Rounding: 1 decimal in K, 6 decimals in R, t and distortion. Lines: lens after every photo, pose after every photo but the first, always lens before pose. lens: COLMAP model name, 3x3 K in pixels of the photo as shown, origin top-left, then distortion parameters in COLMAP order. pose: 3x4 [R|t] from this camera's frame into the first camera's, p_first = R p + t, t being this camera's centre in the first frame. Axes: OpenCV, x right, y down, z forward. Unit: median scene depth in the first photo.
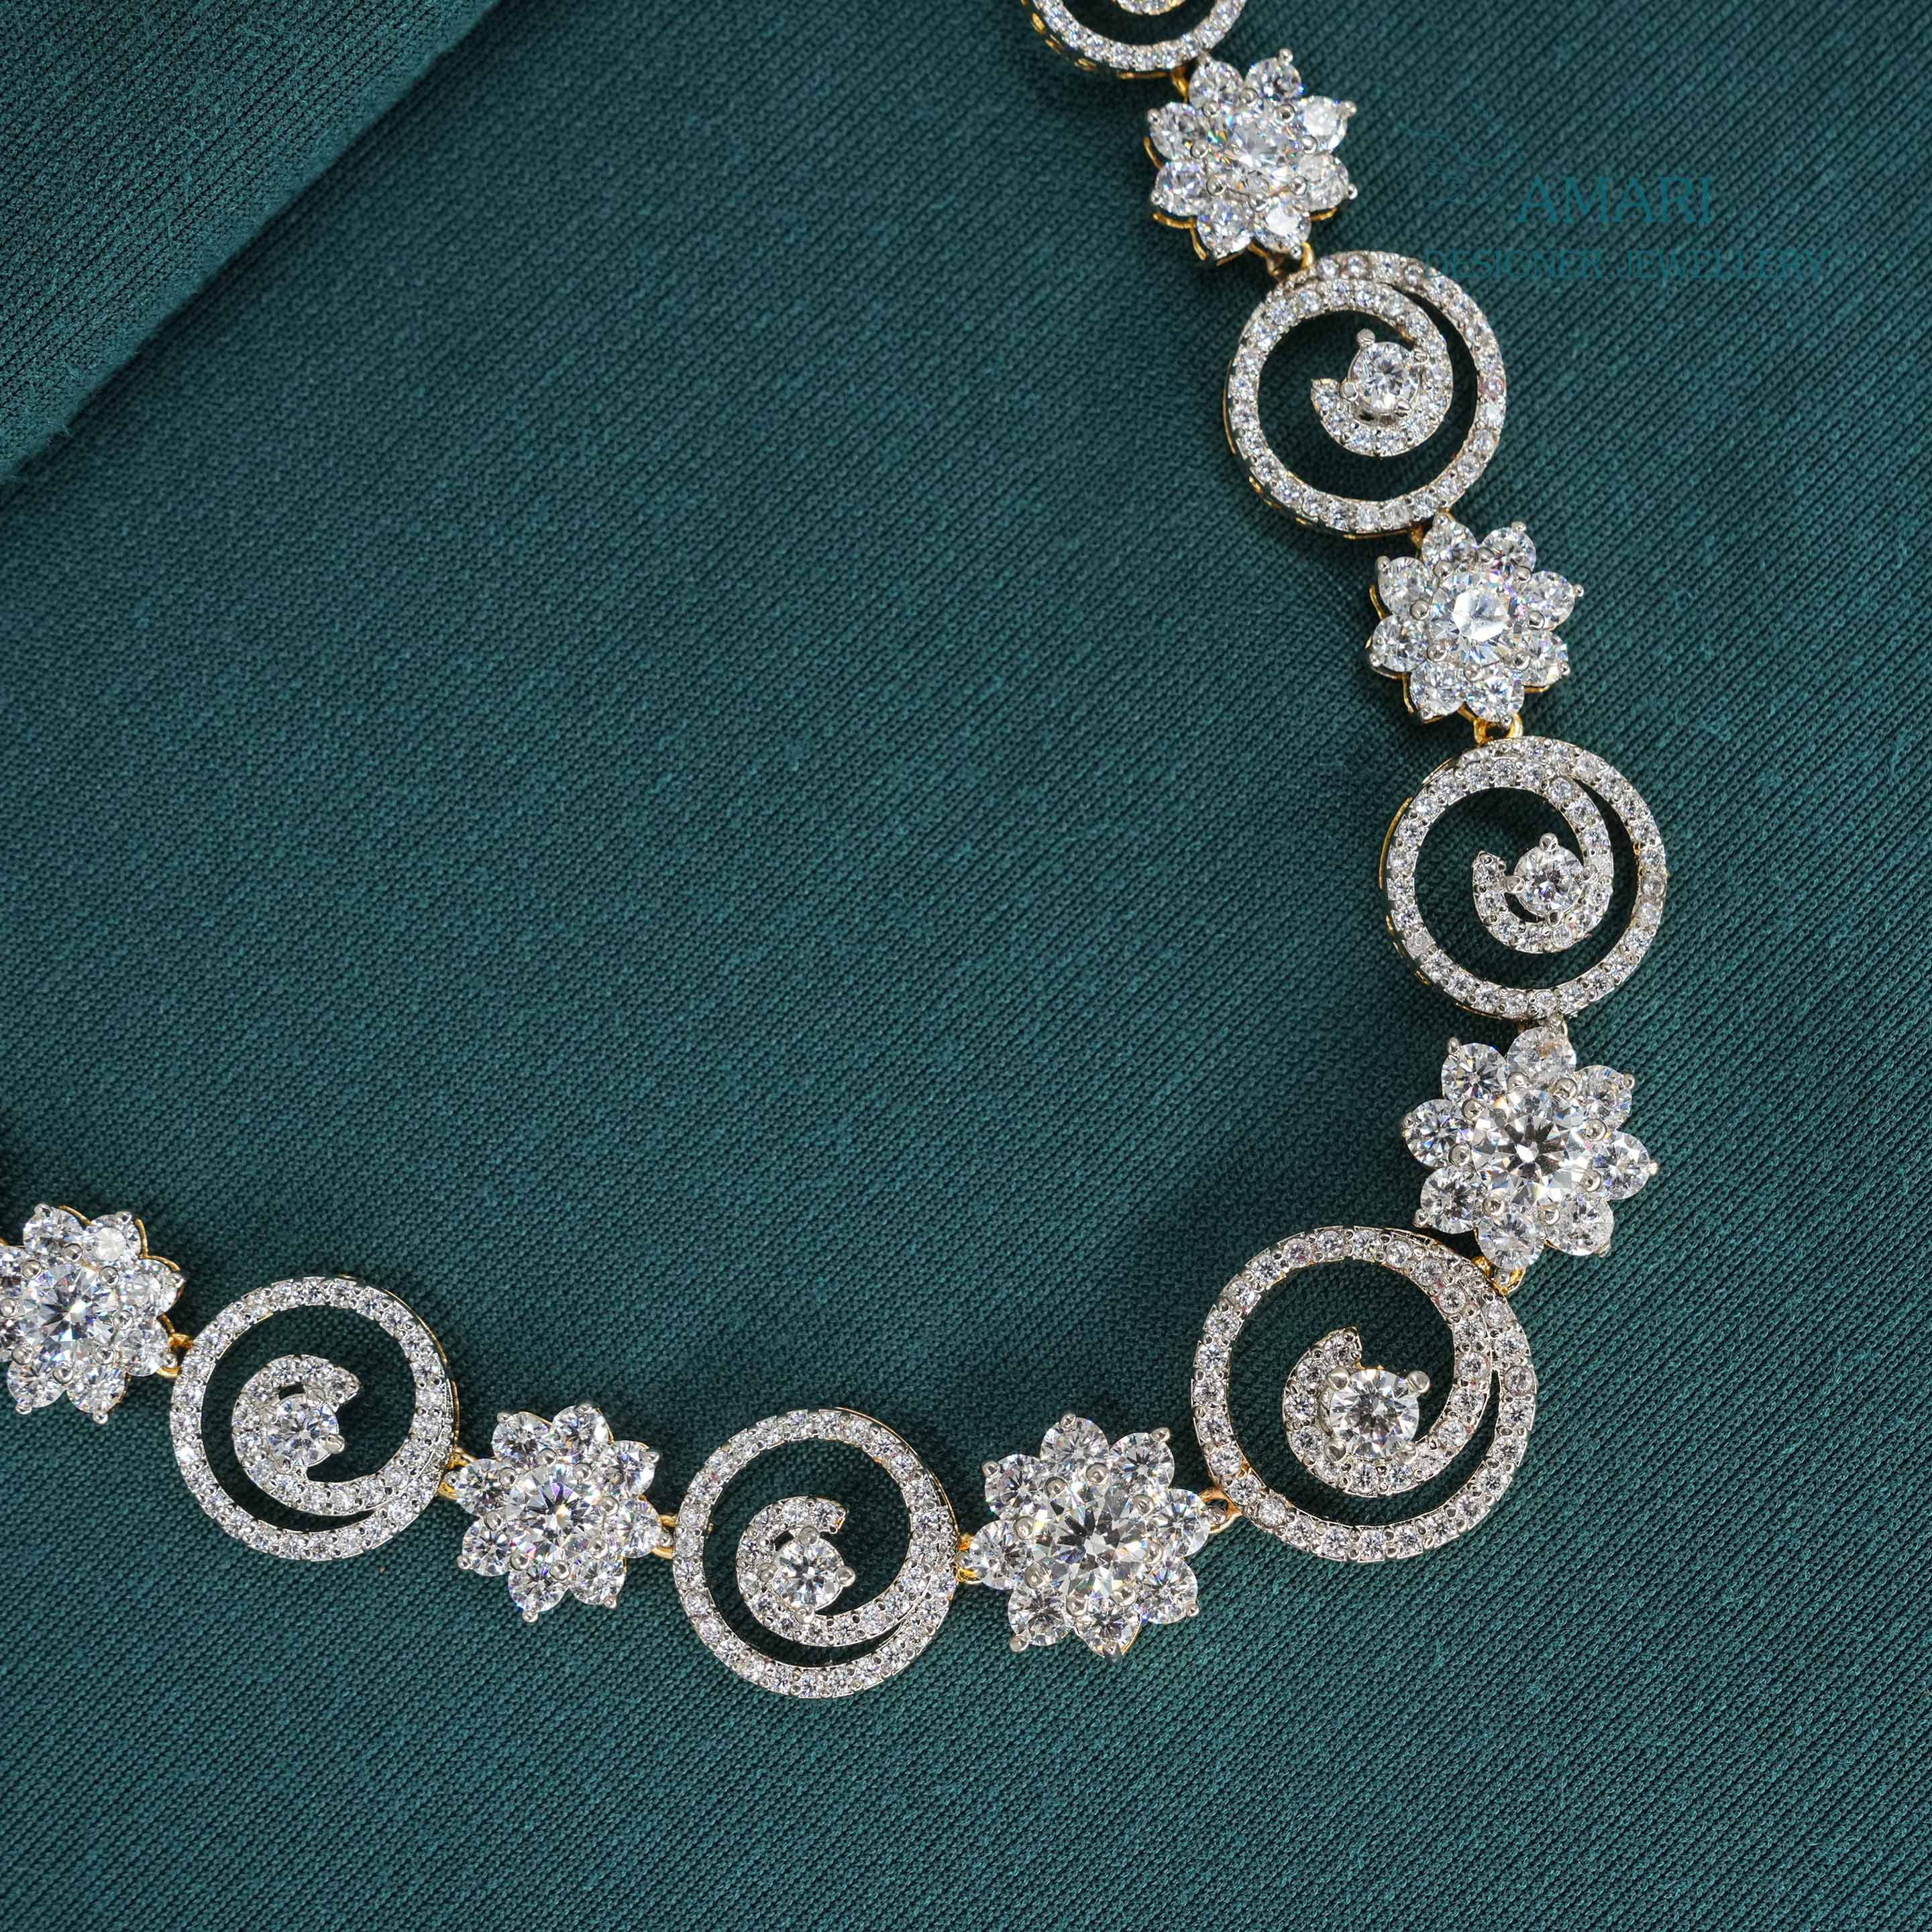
lens RADIAL K [[3911.6, 0, 969.5], [0, 3911.6, 956.8], [0, 0, 1]] dist [-0.022215, 0.000000]
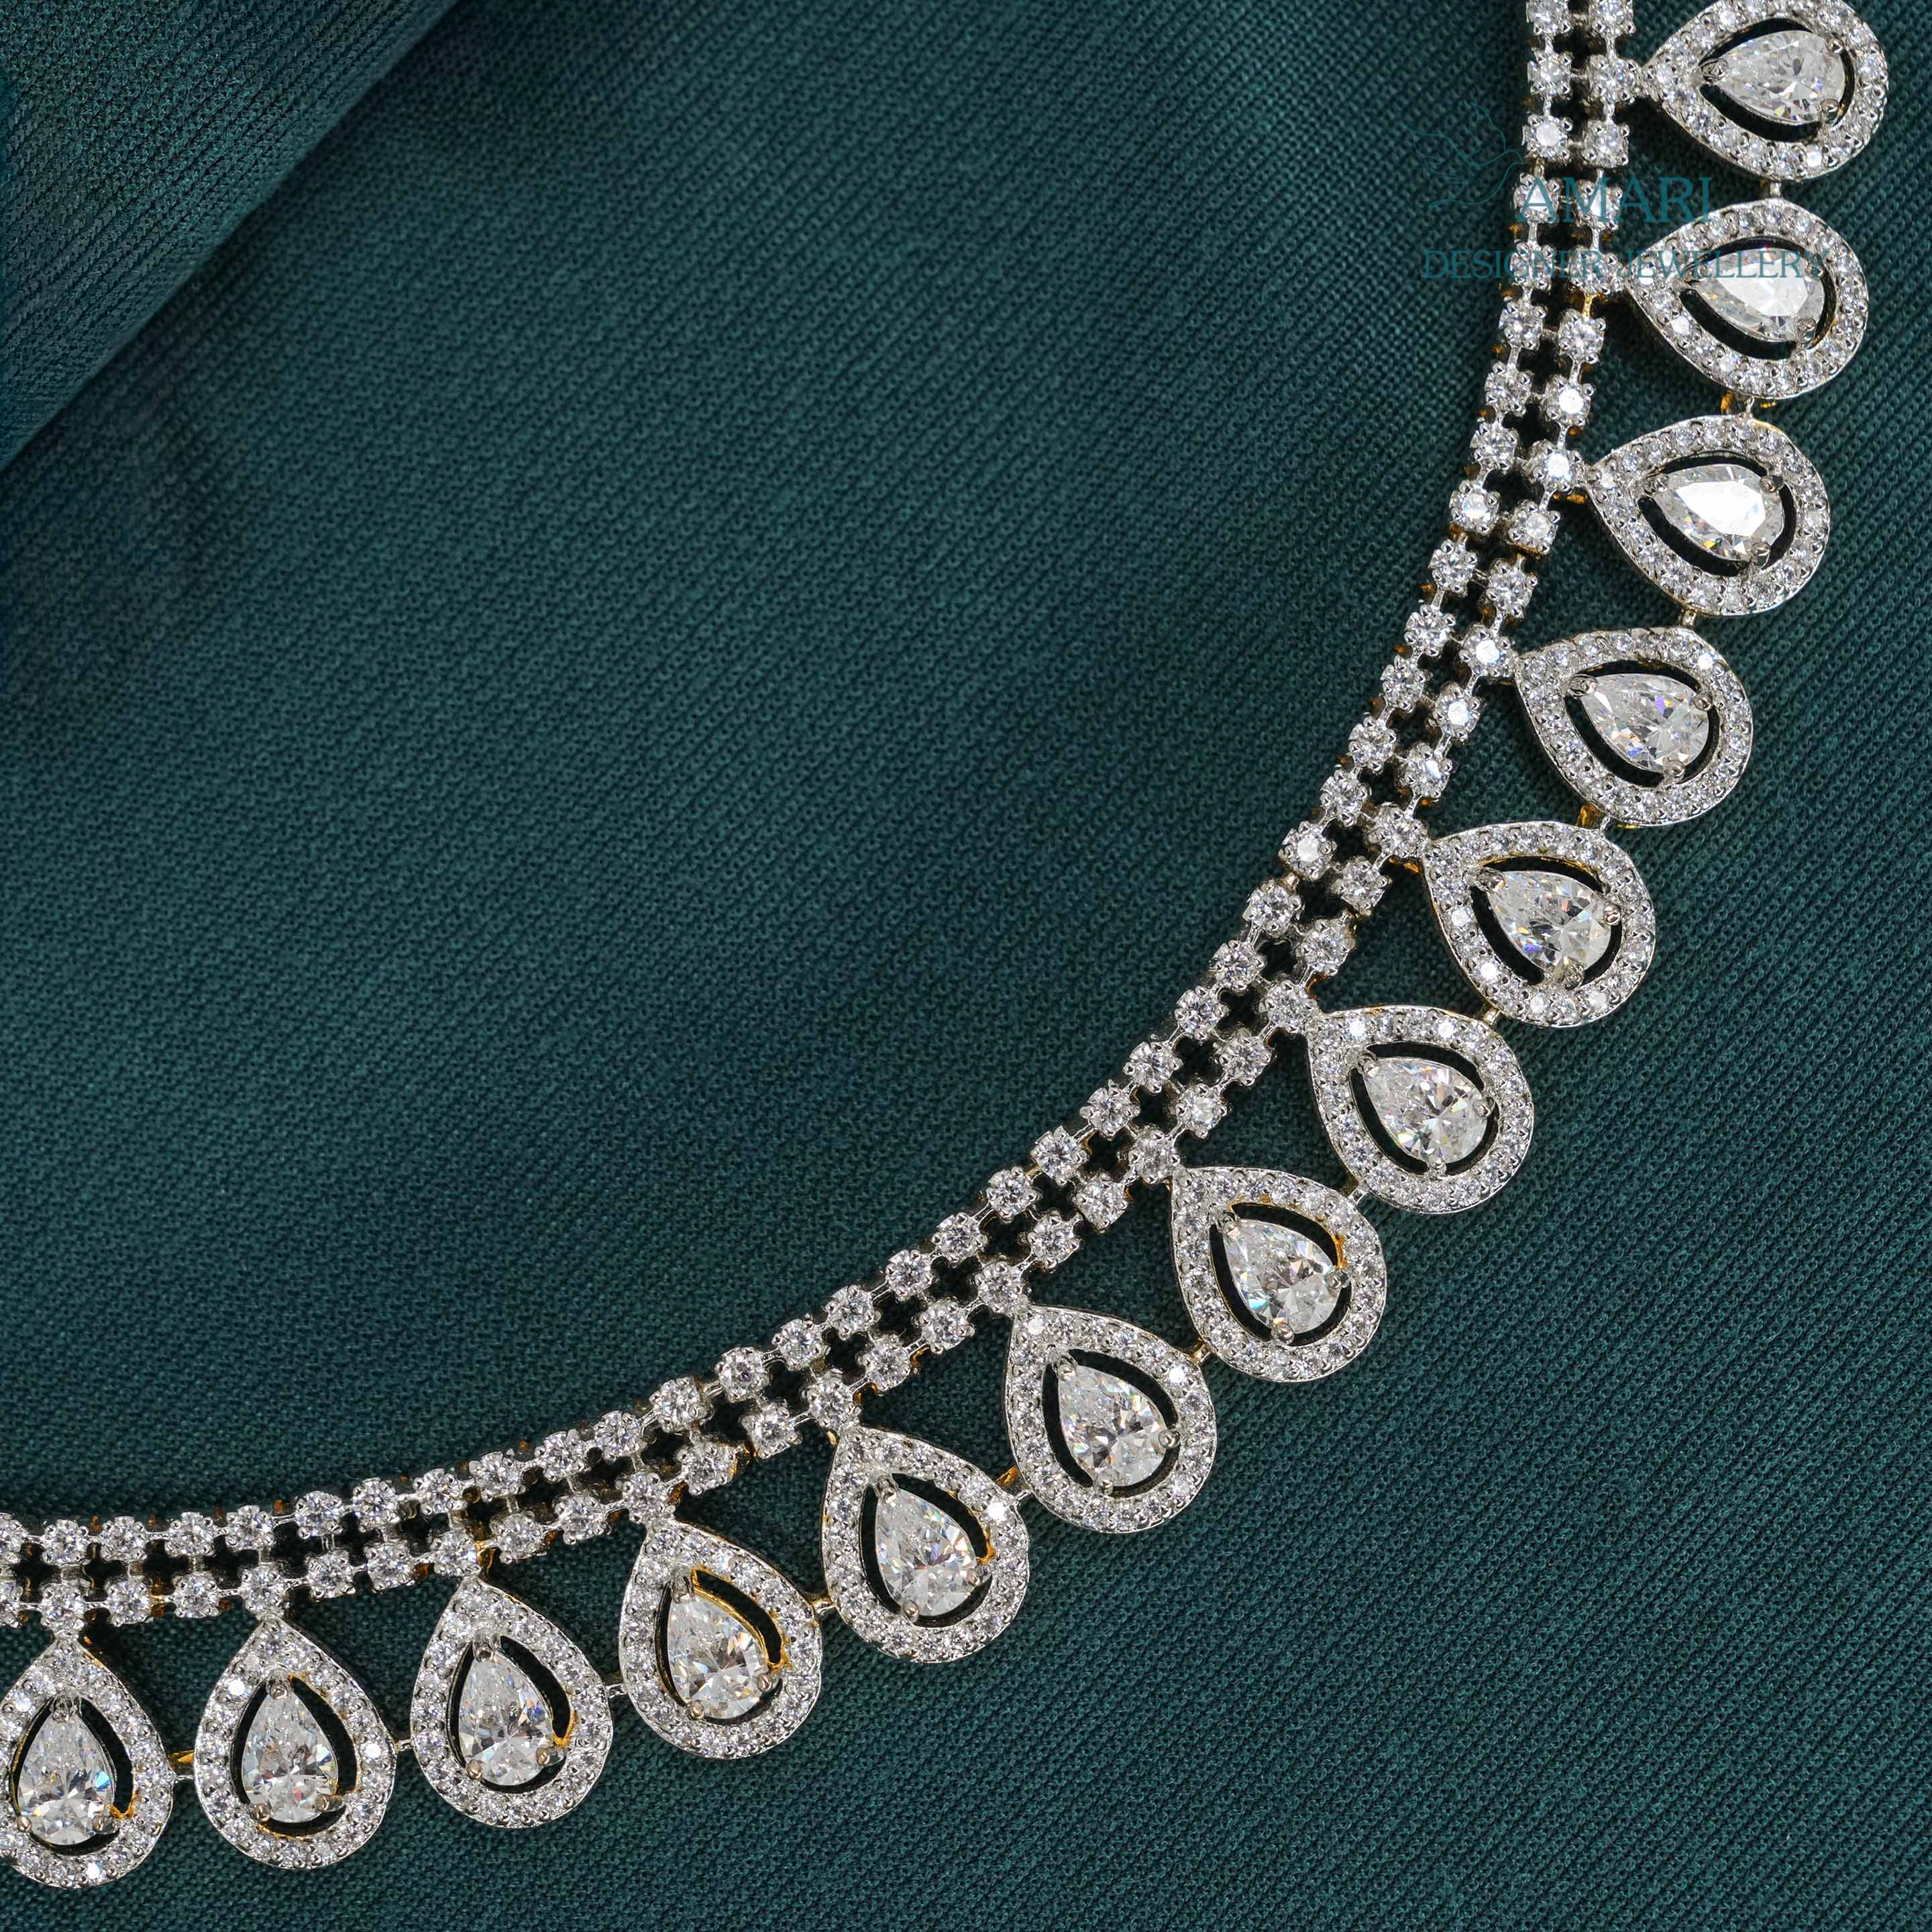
lens RADIAL K [[5931.6, 0, 965.4], [0, 5931.6, 971.3], [0, 0, 1]] dist [-0.249660, 0.000000]
pose [[0.999434, -0.032676, 0.007977, -0.000431], [0.033019, 0.998325, -0.047504, -0.007871], [-0.006411, 0.047741, 0.998839, -0.225727]]
